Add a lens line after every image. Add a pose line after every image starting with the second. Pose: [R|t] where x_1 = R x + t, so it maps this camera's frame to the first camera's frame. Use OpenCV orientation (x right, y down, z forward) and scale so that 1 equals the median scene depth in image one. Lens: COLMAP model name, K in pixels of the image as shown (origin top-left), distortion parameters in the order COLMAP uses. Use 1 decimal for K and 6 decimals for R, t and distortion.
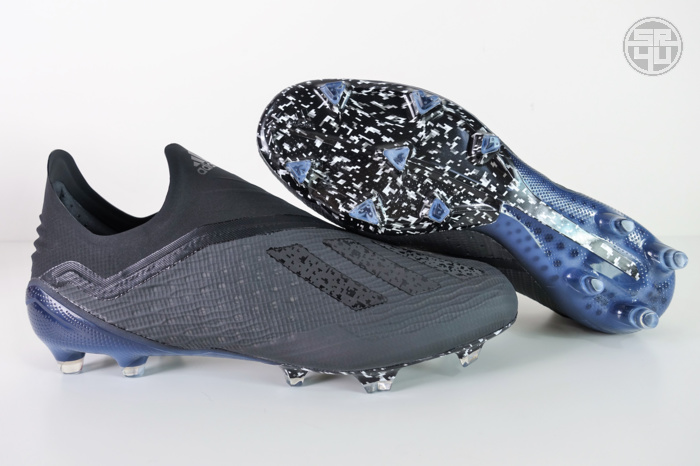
lens RADIAL K [[471.5, 0, 350.1], [0, 471.5, 230.2], [0, 0, 1]] dist [0.003829, -0.006792]
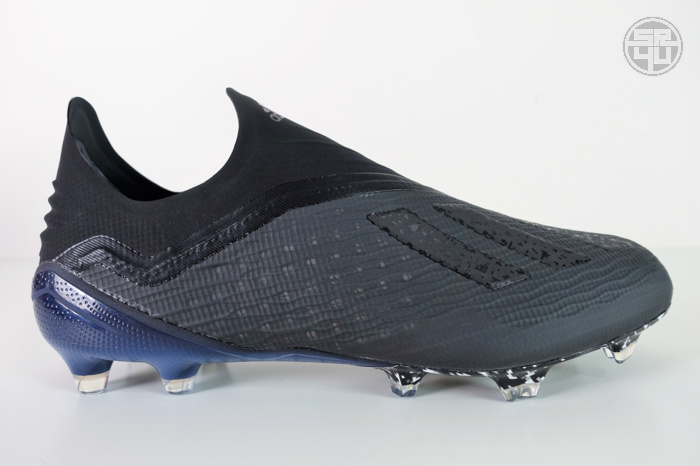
lens RADIAL K [[471.5, 0, 350.1], [0, 471.5, 231.9], [0, 0, 1]] dist [0.003829, -0.006792]
pose [[0.998139, -0.015244, 0.059043, -0.249165], [0.019160, 0.997613, -0.066336, 0.119614], [-0.057891, 0.067344, 0.996049, 0.244398]]
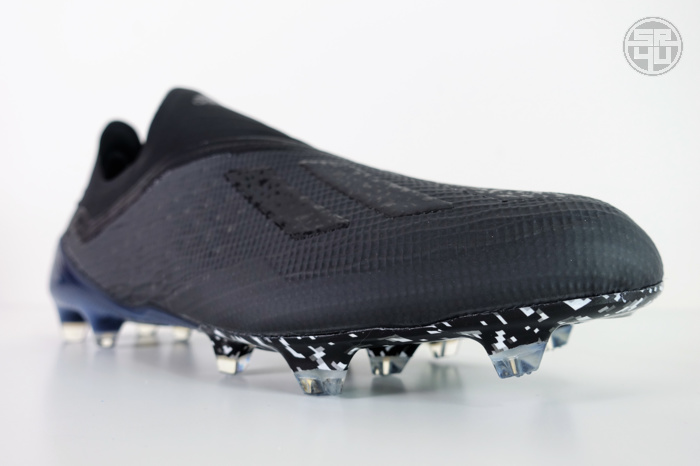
lens RADIAL K [[471.5, 0, 344.0], [0, 471.5, 235.1], [0, 0, 1]] dist [0.003829, -0.006792]
pose [[0.854616, -0.023013, -0.518751, 0.360347], [-0.117623, 0.964470, -0.236564, 0.288053], [0.505764, 0.263189, 0.821544, 0.516958]]
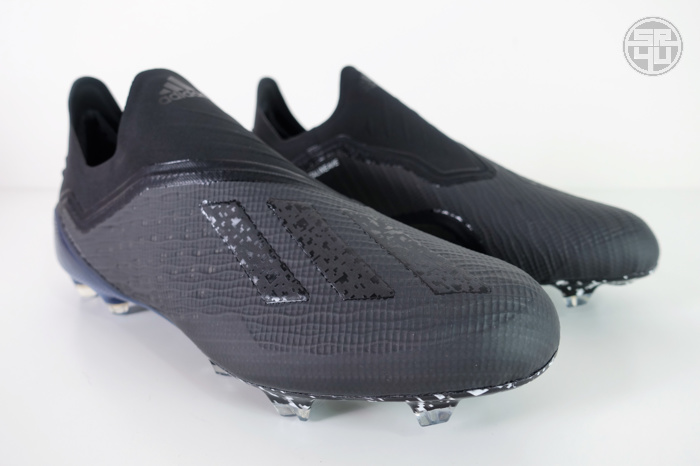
lens RADIAL K [[471.5, 0, 350.5], [0, 471.5, 232.2], [0, 0, 1]] dist [0.003829, -0.006792]
pose [[0.862669, 0.158903, -0.480158, 0.431154], [-0.102990, 0.984663, 0.140829, -0.047037], [0.495172, -0.072037, 0.865803, 0.433982]]
